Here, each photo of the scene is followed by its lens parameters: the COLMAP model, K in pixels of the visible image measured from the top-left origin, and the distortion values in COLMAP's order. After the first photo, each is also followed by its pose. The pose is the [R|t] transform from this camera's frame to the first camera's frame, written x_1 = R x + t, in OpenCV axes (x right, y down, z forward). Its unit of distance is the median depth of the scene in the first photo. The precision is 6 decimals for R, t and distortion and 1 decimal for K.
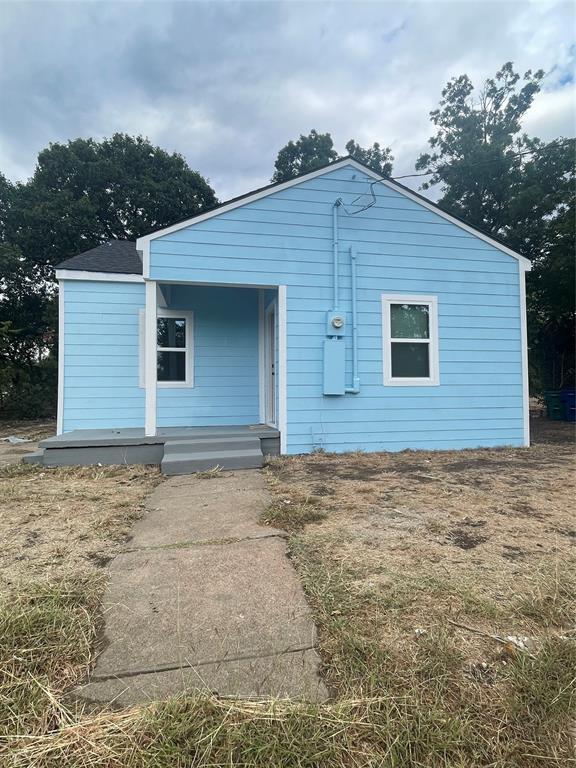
lens RADIAL K [[405.8, 0, 287.5], [0, 405.8, 383.9], [0, 0, 1]] dist [0.000740, 0.001789]
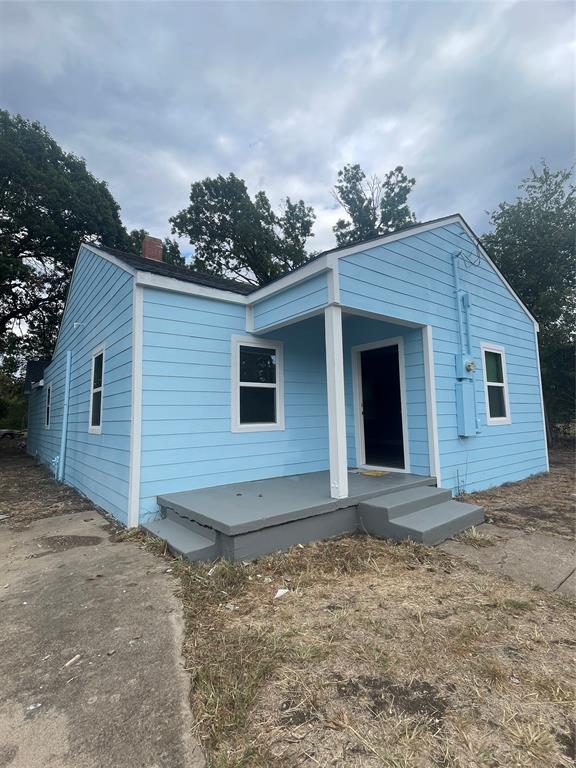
lens RADIAL K [[379.3, 0, 288.6], [0, 379.3, 383.0], [0, 0, 1]] dist [0.000437, 0.001426]
pose [[0.894797, 0.029537, 0.445496, -0.578992], [0.006137, 0.996901, -0.078423, -0.027134], [-0.446432, 0.072907, 0.891843, 0.273536]]
